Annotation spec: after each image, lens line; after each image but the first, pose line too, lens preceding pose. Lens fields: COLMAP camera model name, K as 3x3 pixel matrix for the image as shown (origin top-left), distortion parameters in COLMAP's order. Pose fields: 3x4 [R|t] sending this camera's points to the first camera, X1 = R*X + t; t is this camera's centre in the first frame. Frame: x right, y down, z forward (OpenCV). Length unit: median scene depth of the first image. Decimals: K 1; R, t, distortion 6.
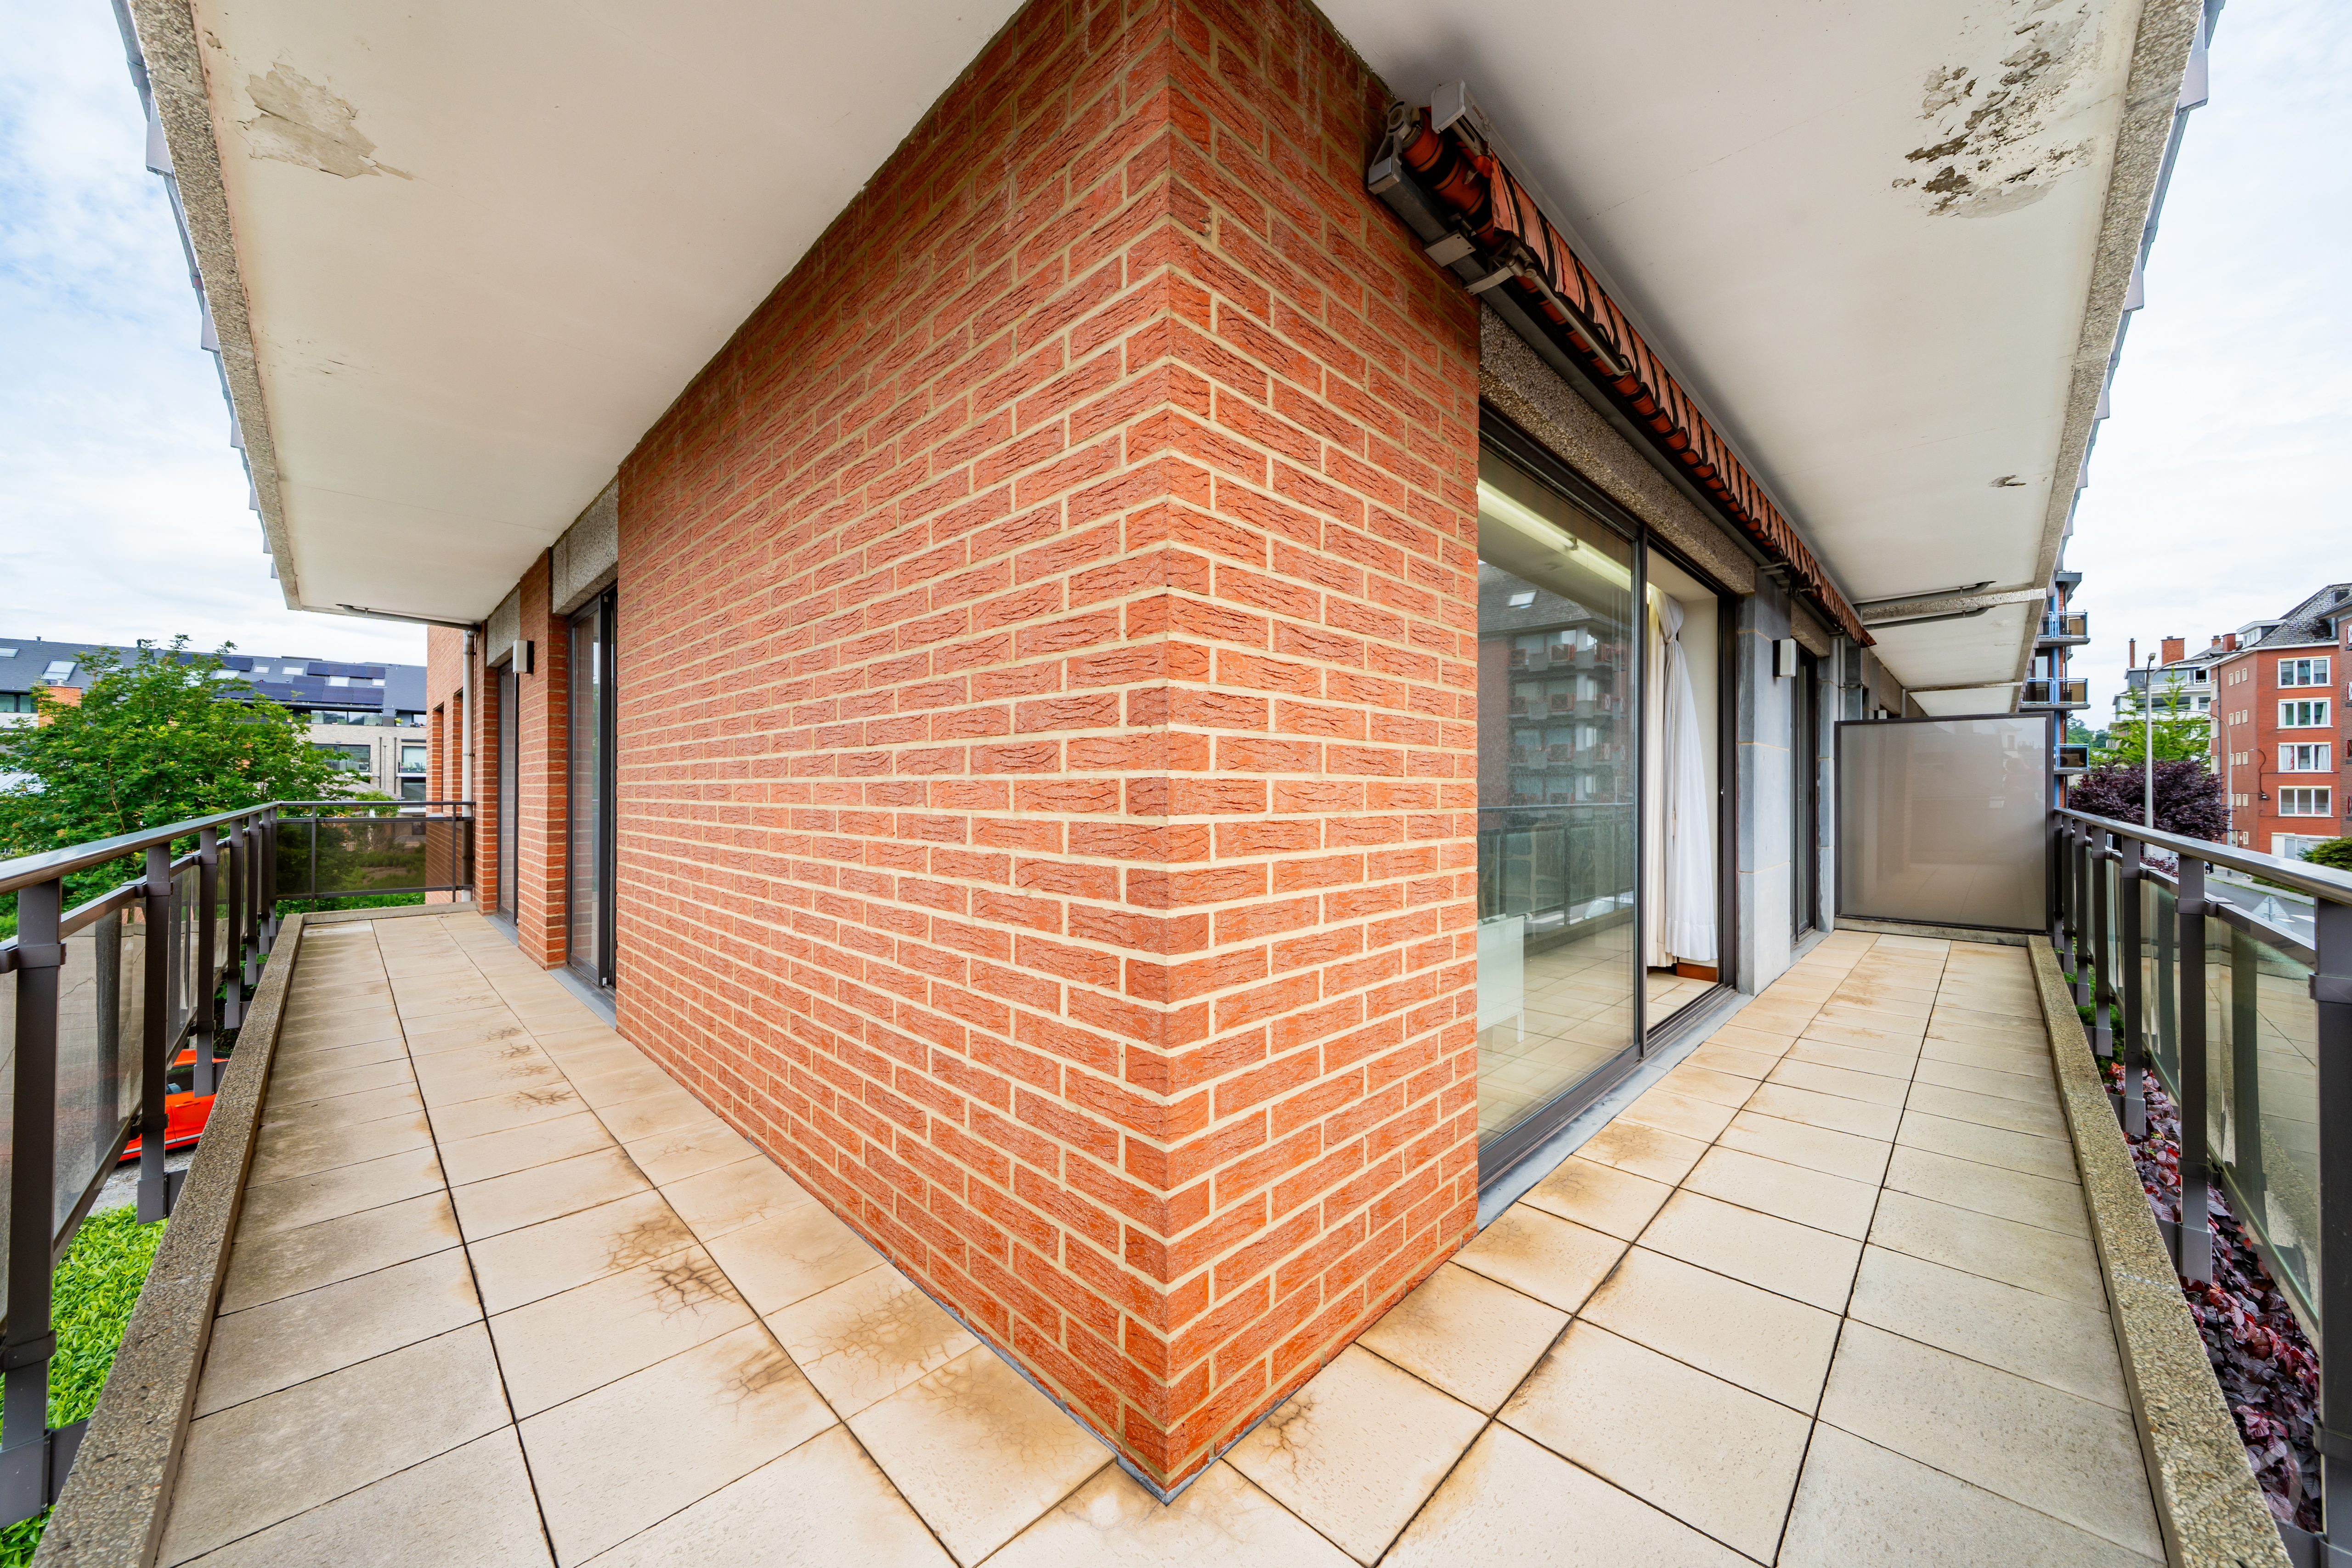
lens RADIAL K [[838.5, 0, 1176.0], [0, 838.5, 784.0], [0, 0, 1]] dist [-0.000768, -0.000087]
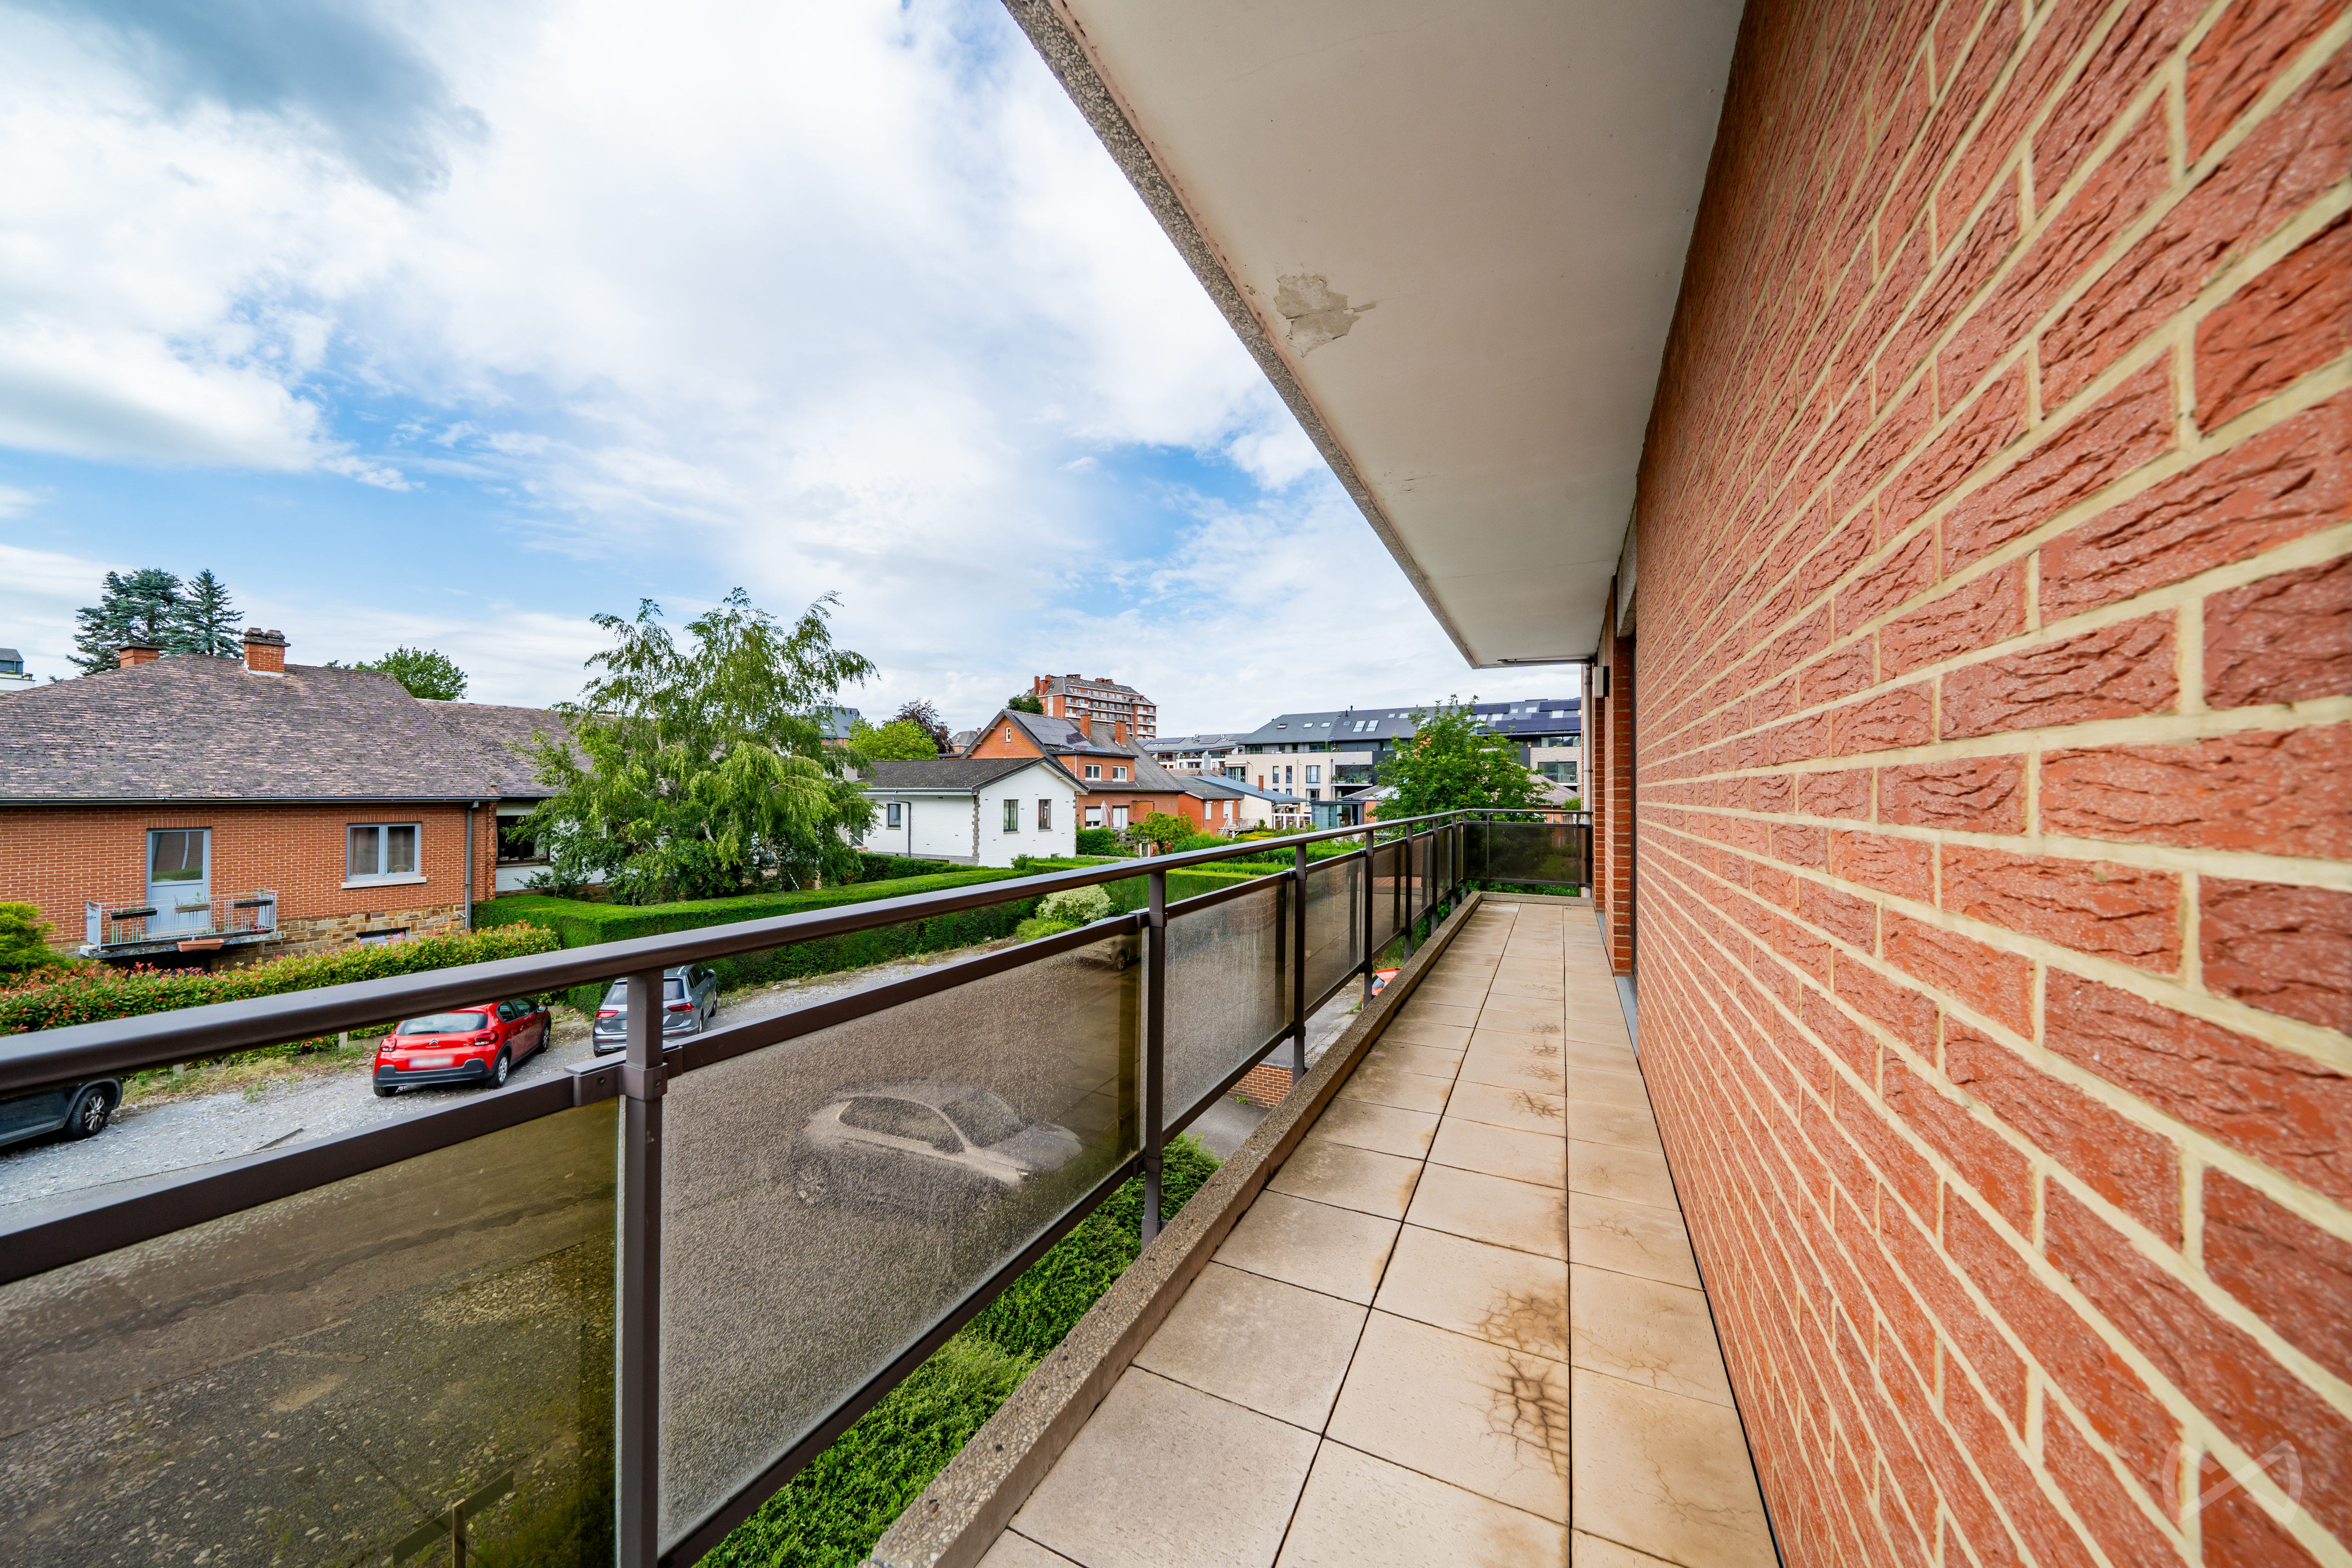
lens RADIAL K [[795.7, 0, 1171.3], [0, 795.7, 781.5], [0, 0, 1]] dist [0.000025, -0.000021]
pose [[0.311766, -0.012004, -0.950083, 0.072694], [0.001720, 0.999926, -0.012069, -0.027353], [0.950157, 0.002129, 0.311764, 0.373071]]
